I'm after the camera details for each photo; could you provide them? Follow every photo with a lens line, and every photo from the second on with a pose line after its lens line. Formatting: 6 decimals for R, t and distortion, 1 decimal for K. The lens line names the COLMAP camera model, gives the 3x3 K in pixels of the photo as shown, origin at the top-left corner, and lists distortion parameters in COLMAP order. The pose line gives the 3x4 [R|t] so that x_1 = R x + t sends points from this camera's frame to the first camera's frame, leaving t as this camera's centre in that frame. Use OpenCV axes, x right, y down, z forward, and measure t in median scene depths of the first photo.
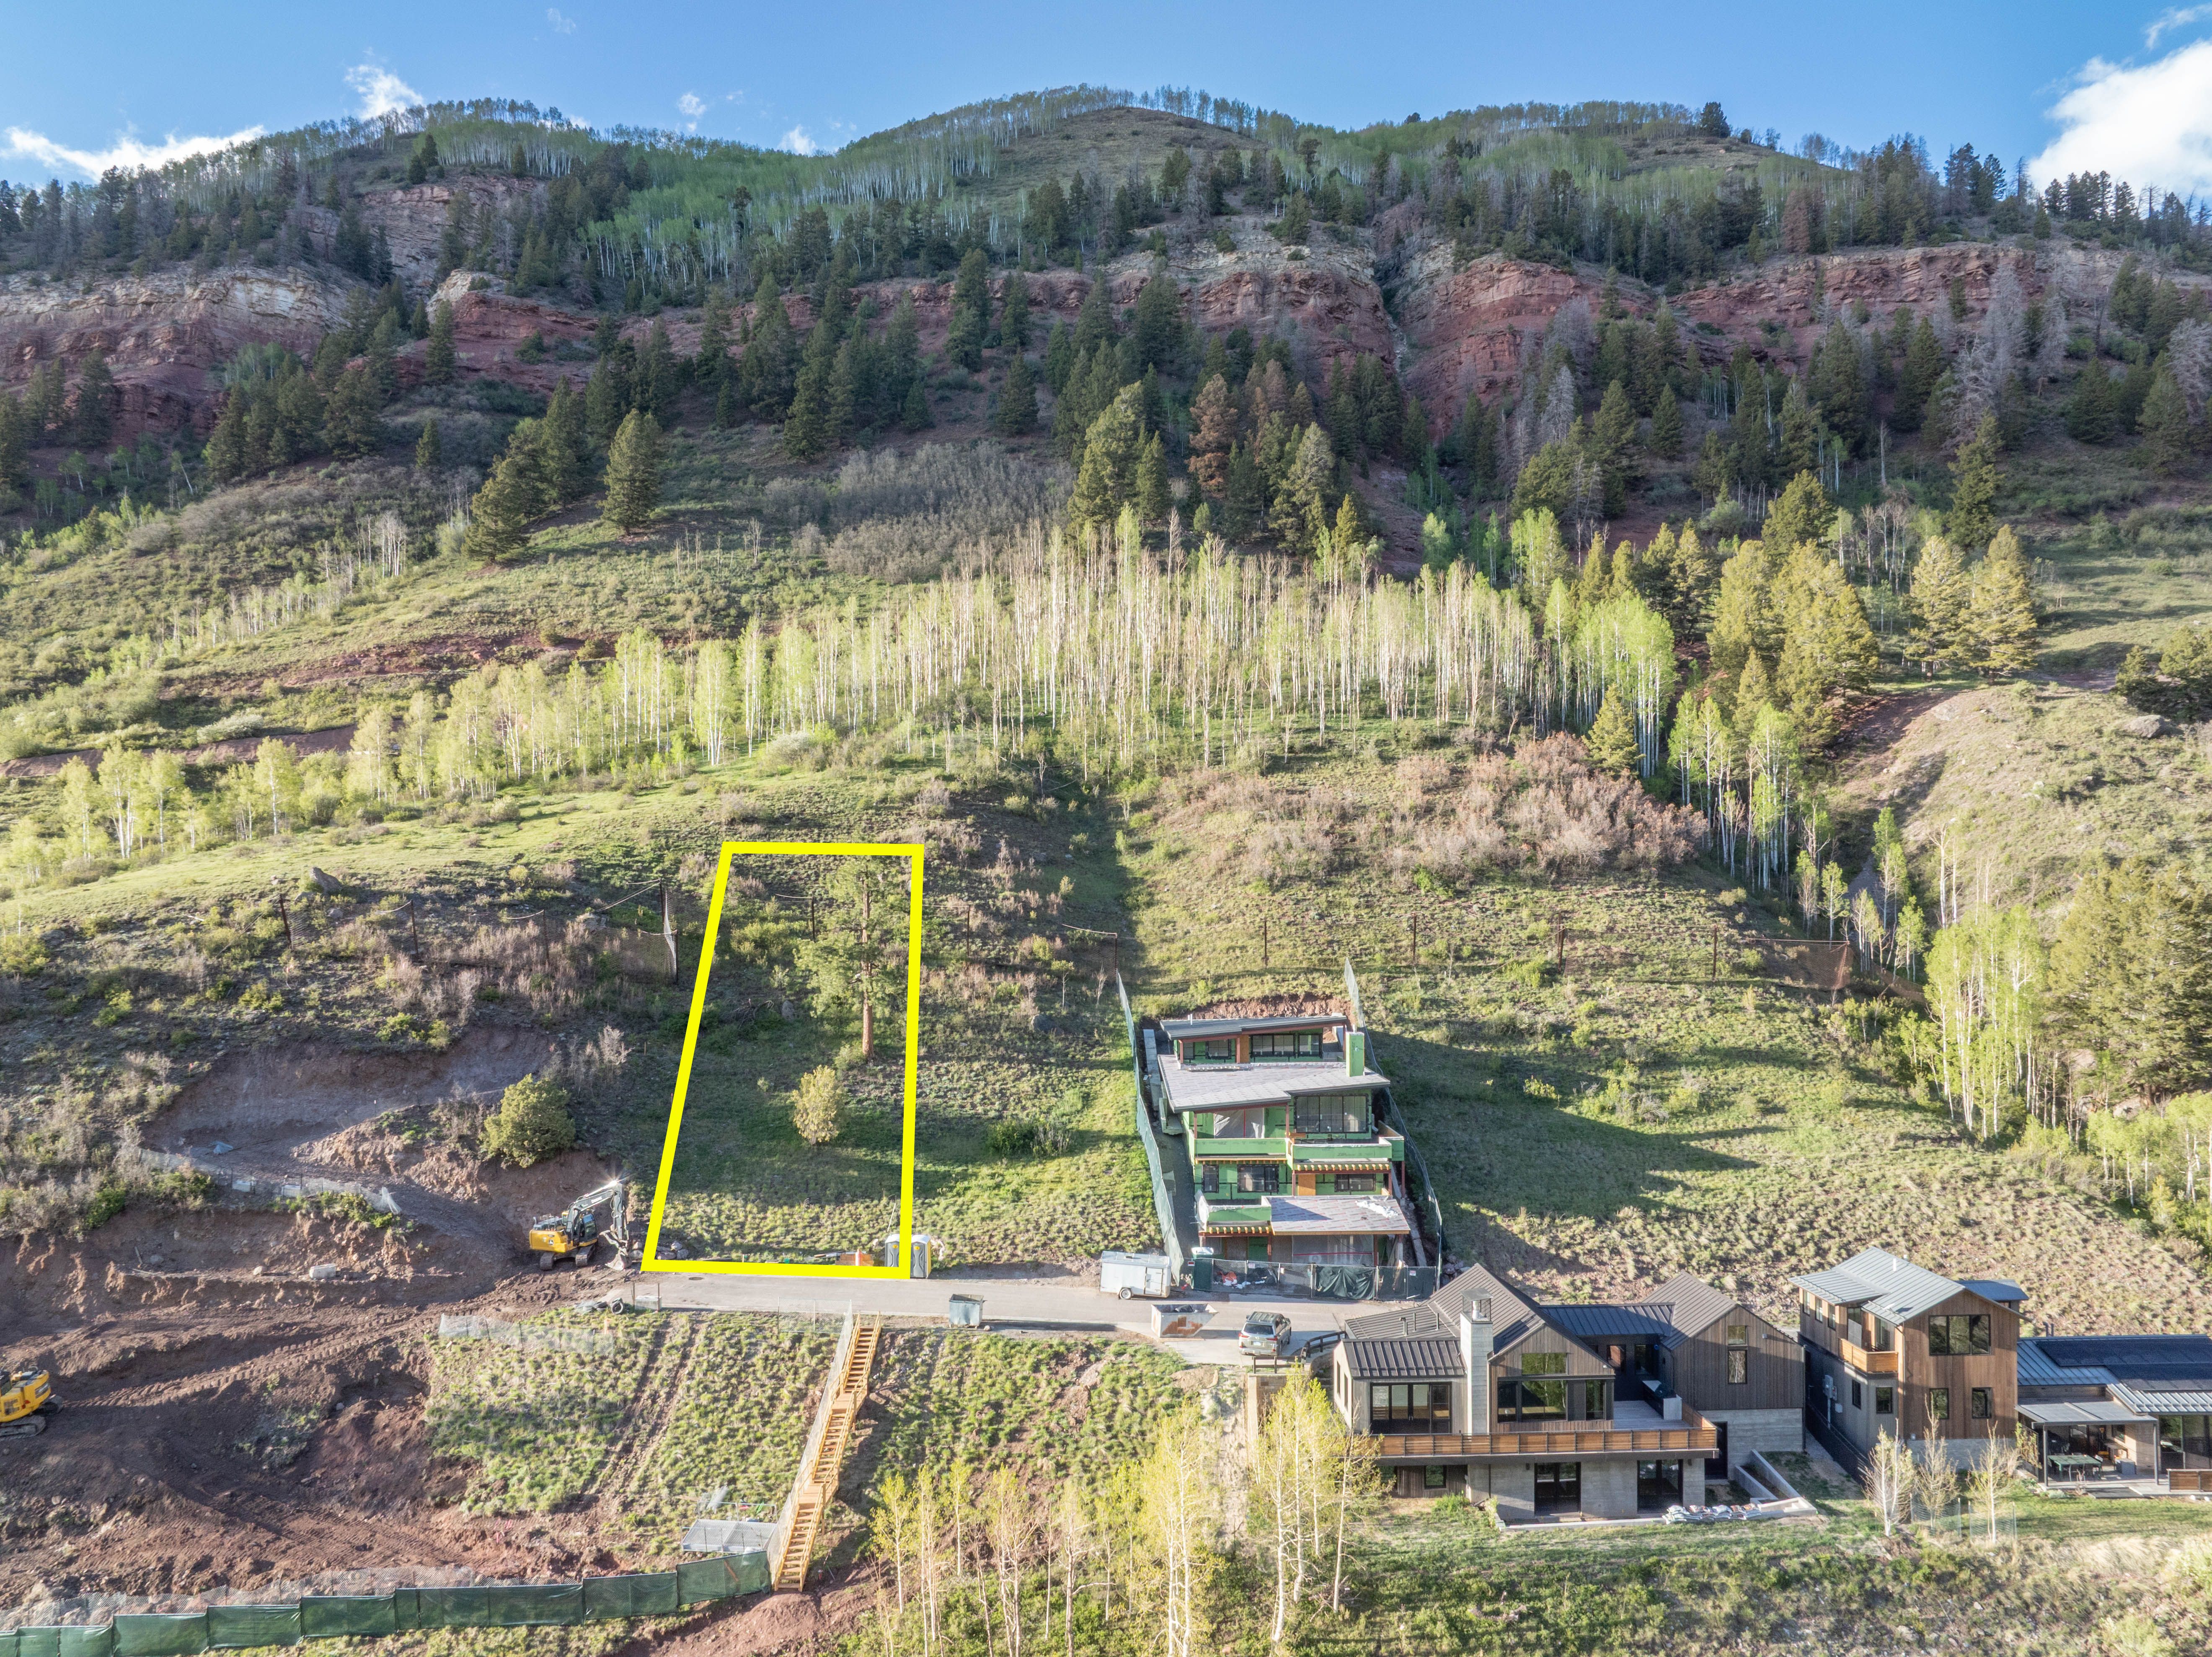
lens RADIAL K [[1559.3, 0, 1108.0], [0, 1559.3, 832.4], [0, 0, 1]] dist [-0.025722, -0.028819]
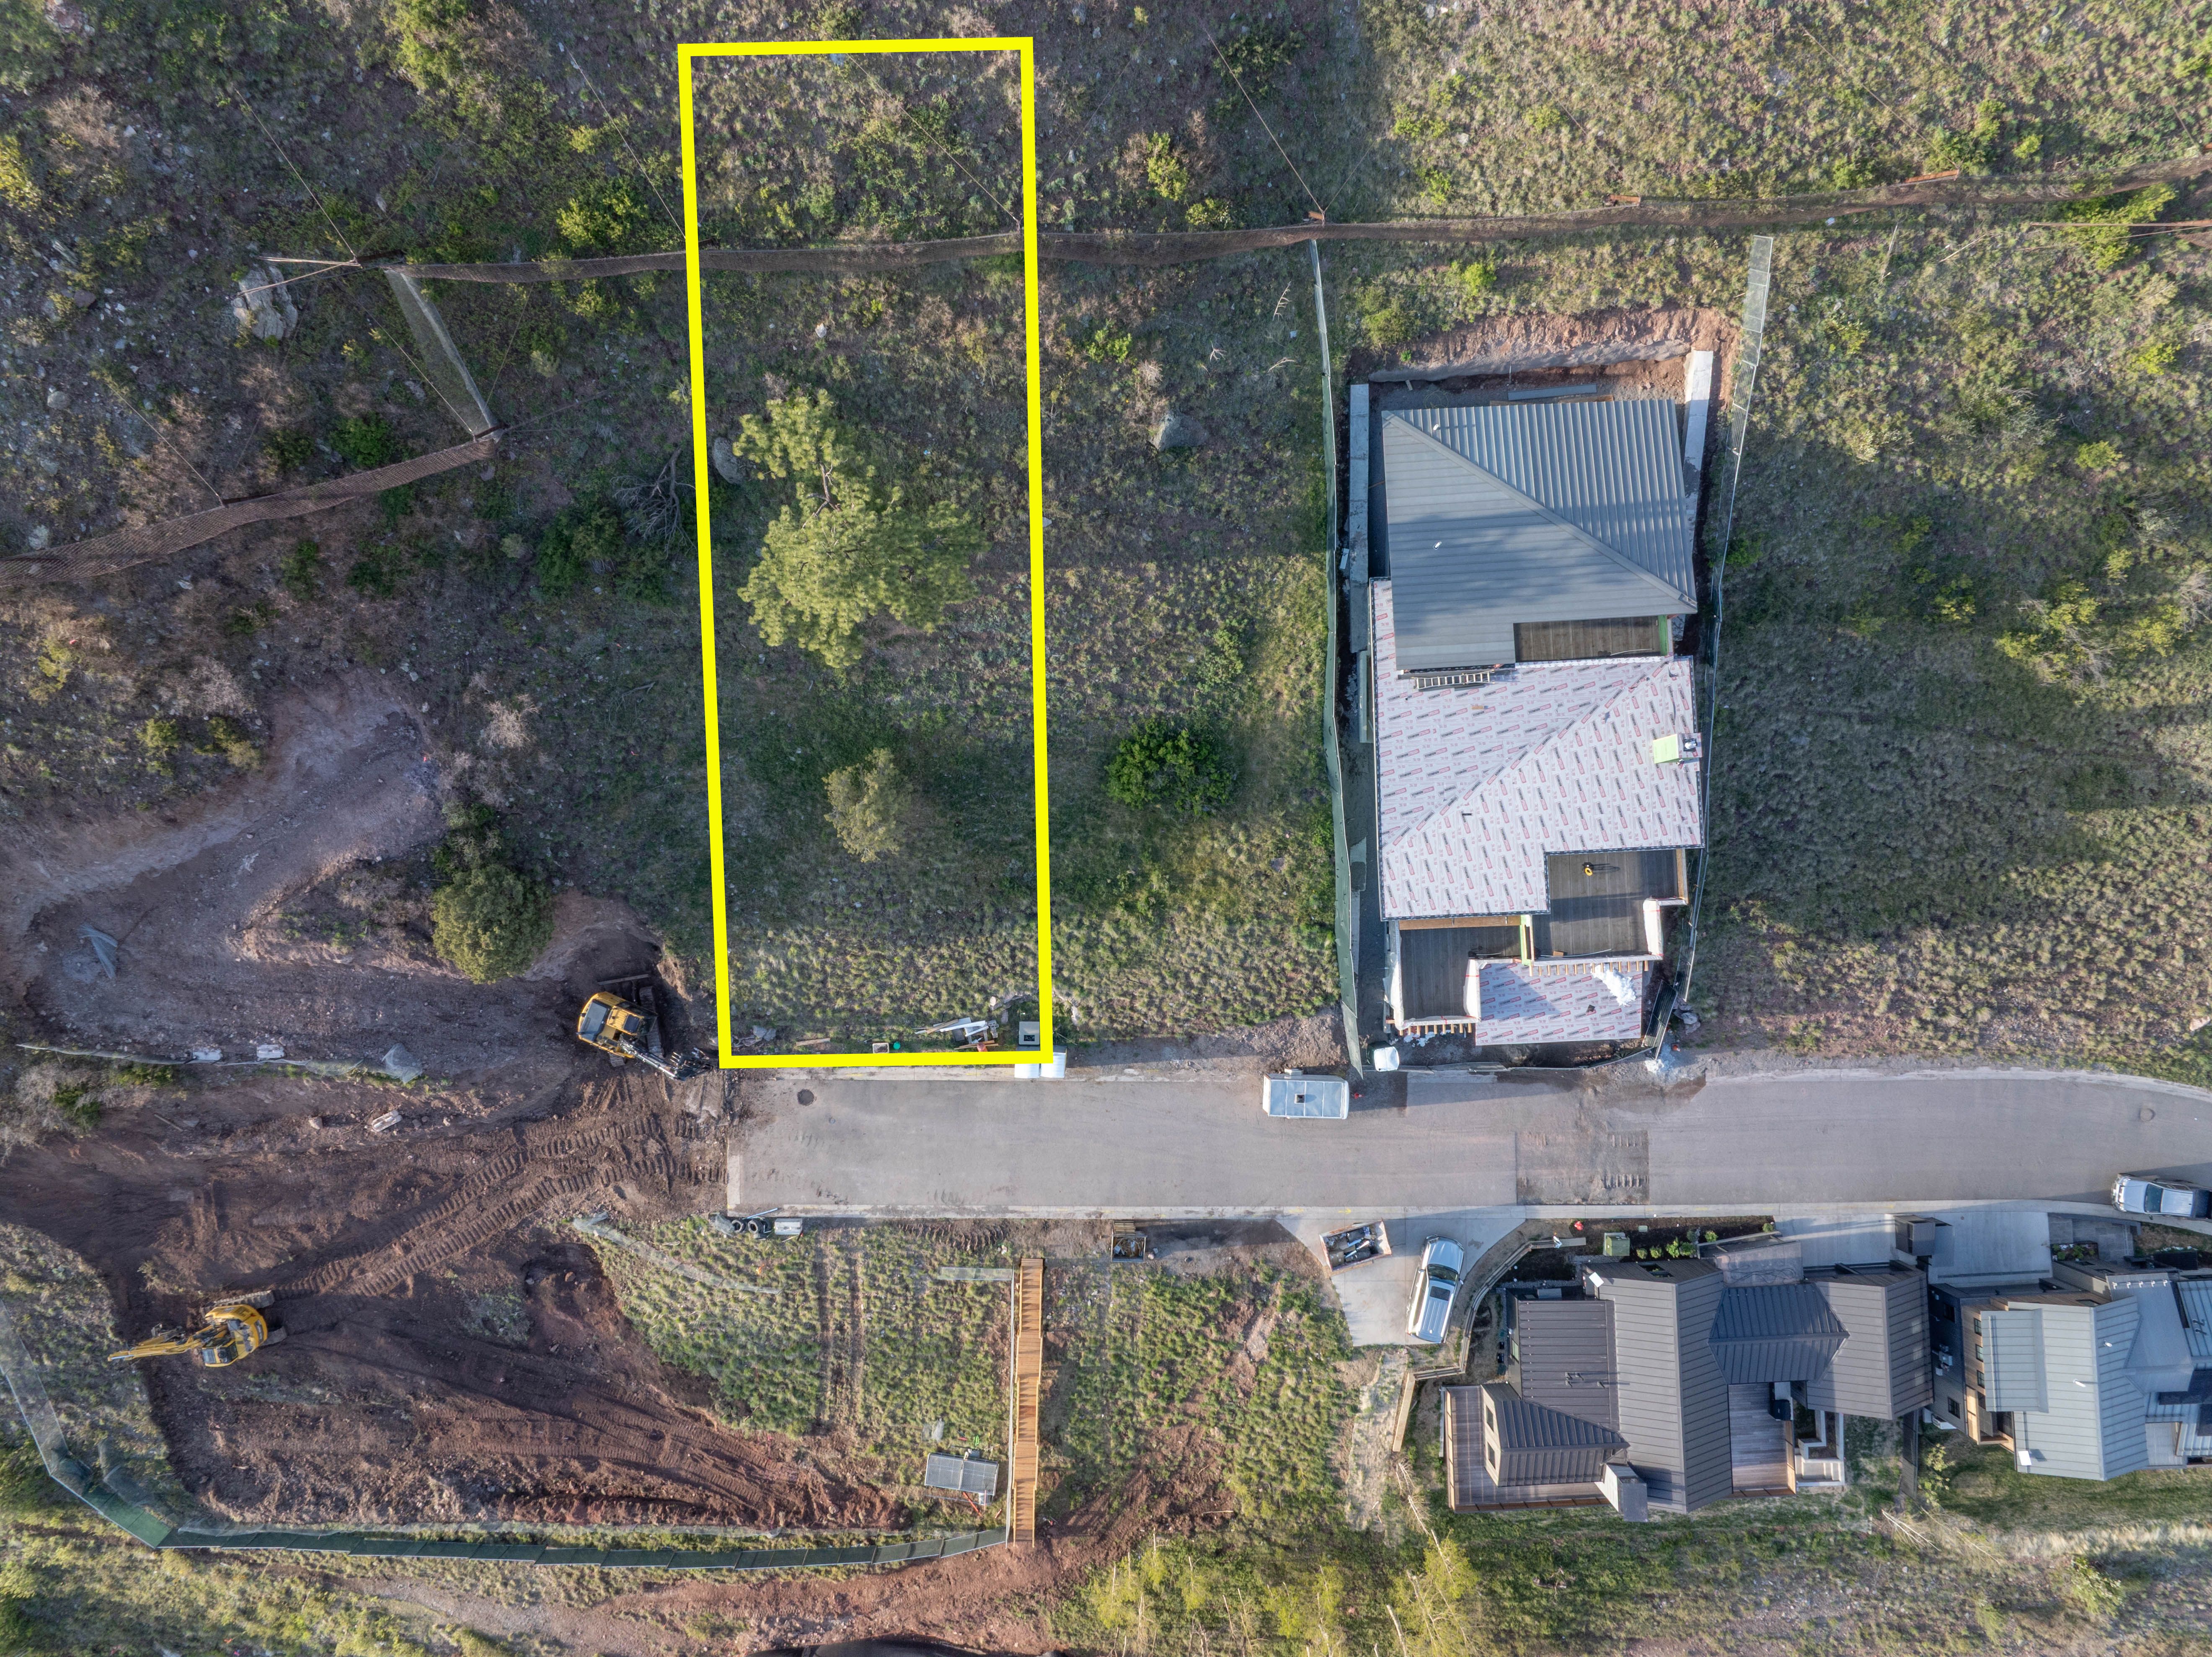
lens RADIAL K [[1558.6, 0, 1107.0], [0, 1558.6, 838.7], [0, 0, 1]] dist [-0.037955, -0.001194]
pose [[0.999911, -0.013116, -0.002332, -0.064052], [0.002275, -0.004363, 0.999988, -0.420600], [-0.013126, -0.999904, -0.004333, 0.814074]]
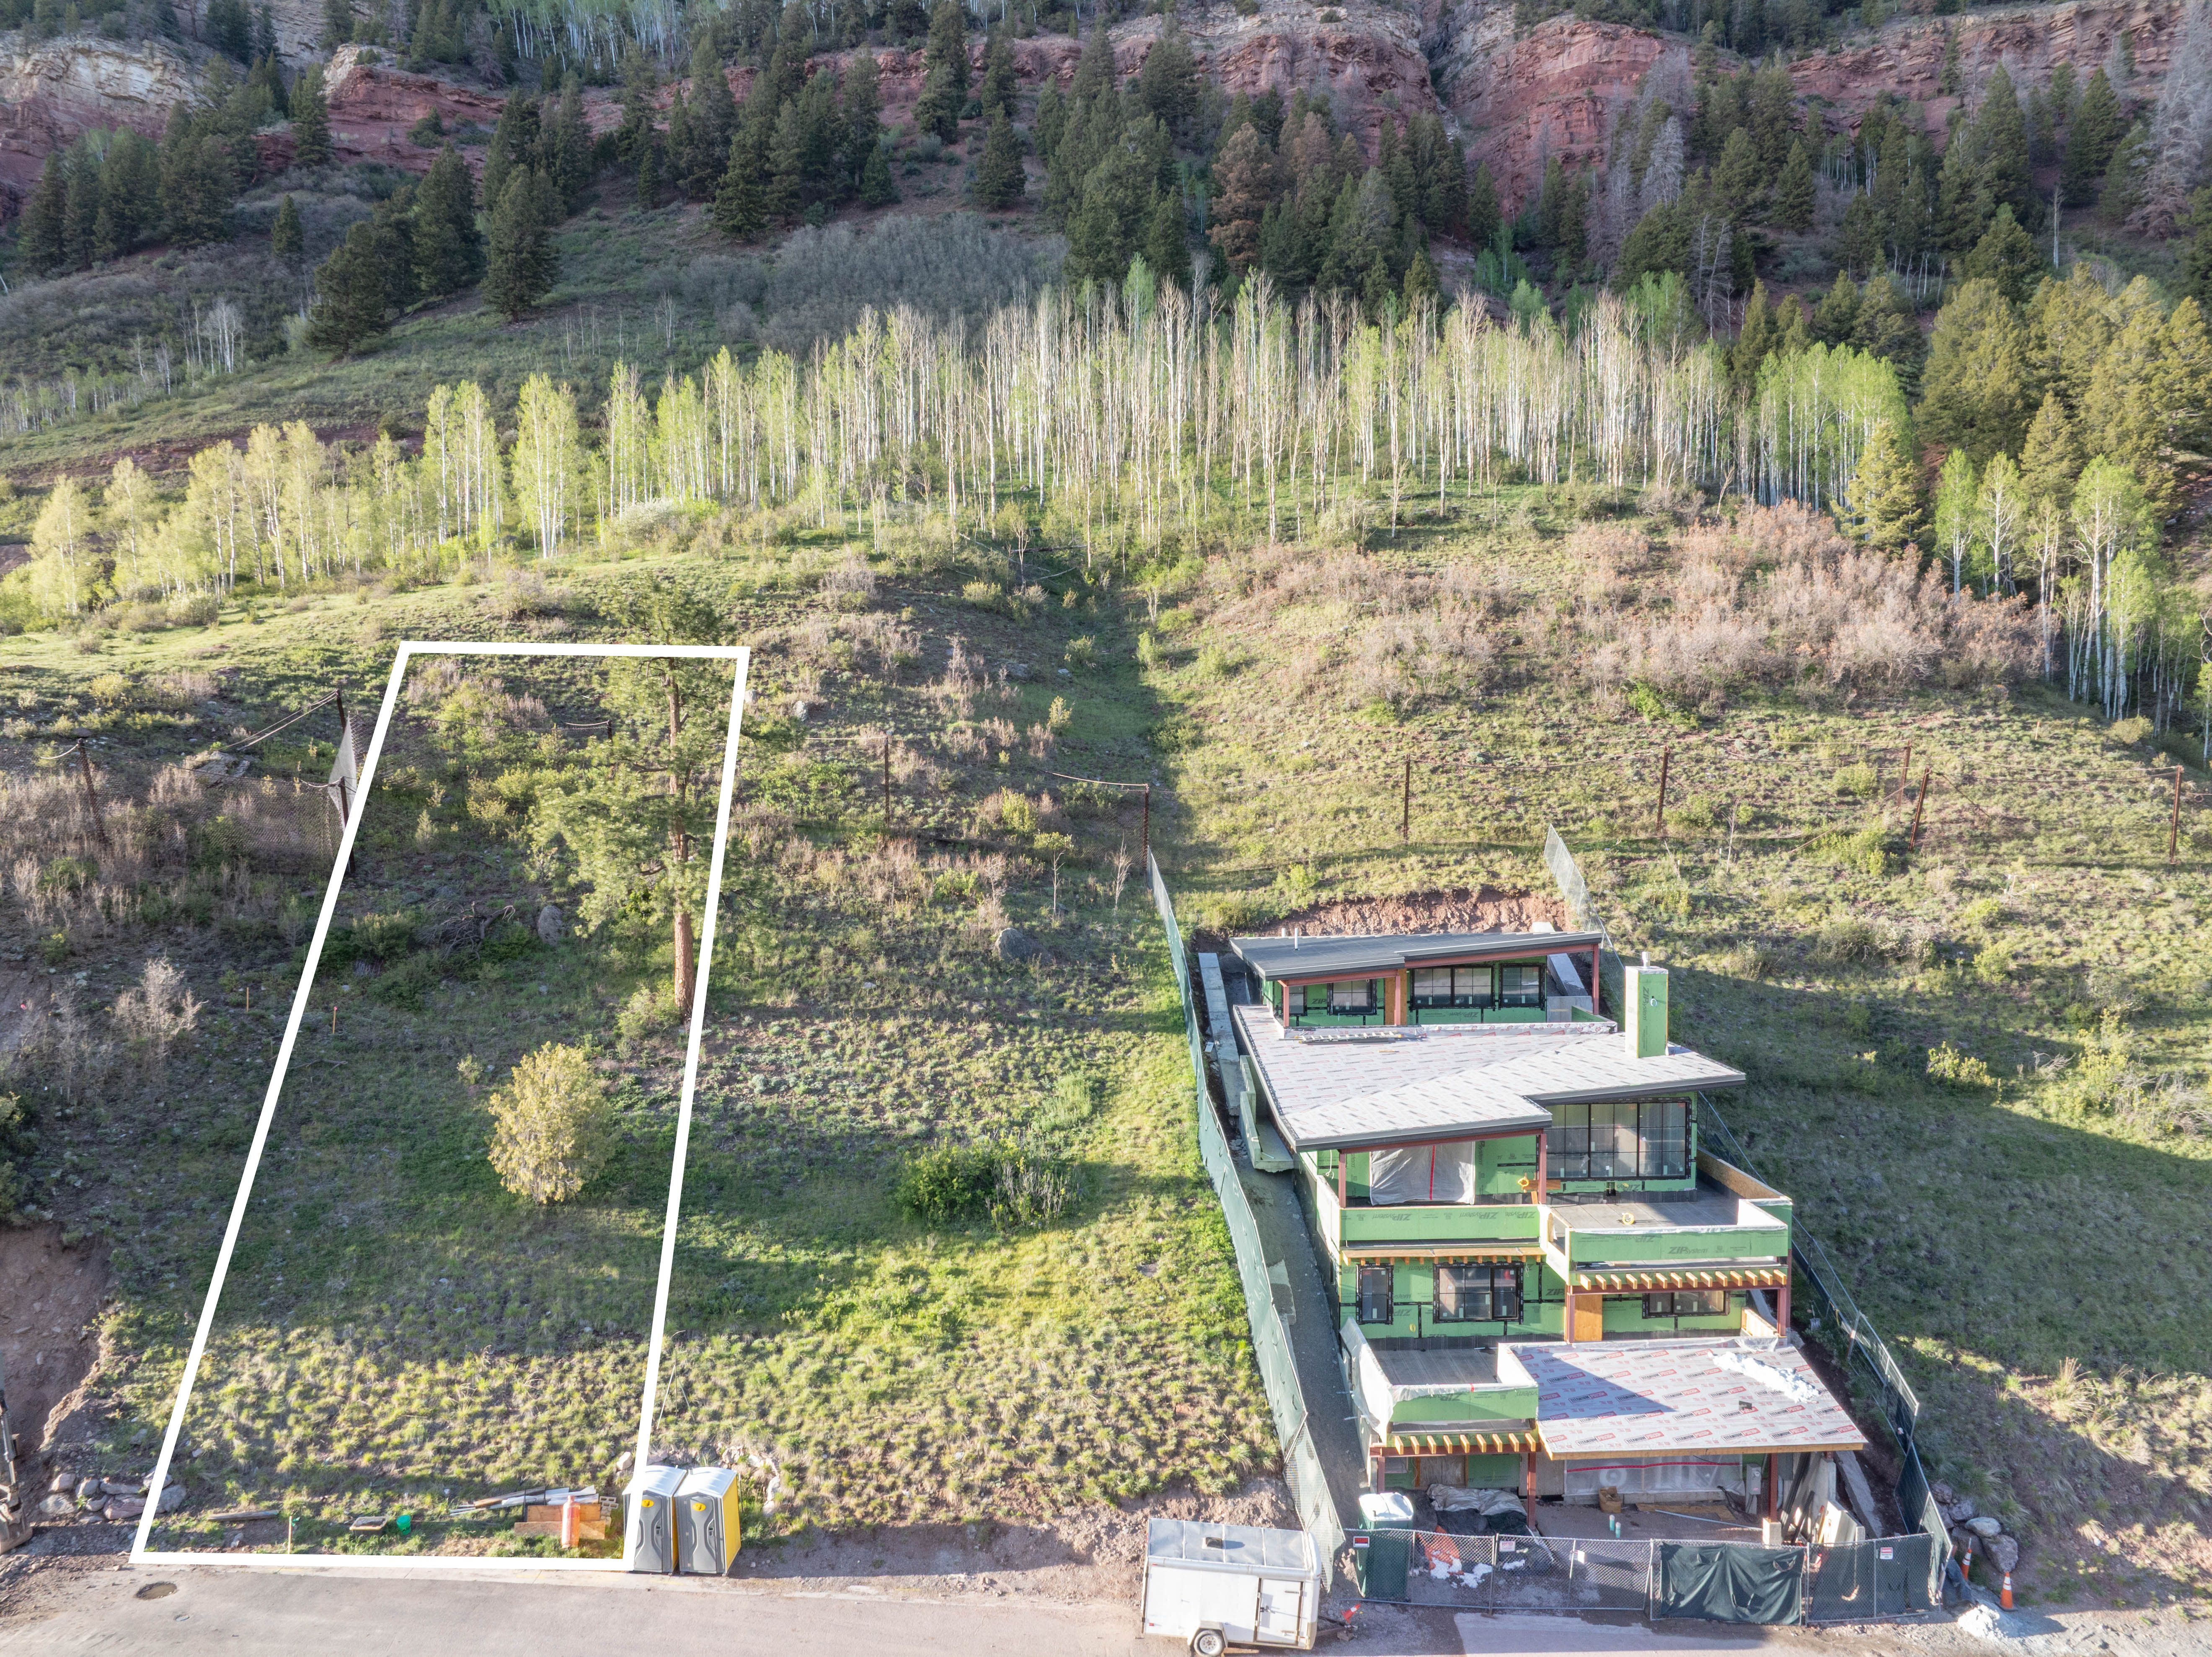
lens RADIAL K [[1558.6, 0, 1107.0], [0, 1558.6, 838.7], [0, 0, 1]] dist [-0.037955, -0.001194]
pose [[0.999991, -0.004284, 0.000440, -0.009786], [0.004240, 0.997305, 0.073242, 0.043237], [-0.000753, -0.073239, 0.997314, 0.433829]]
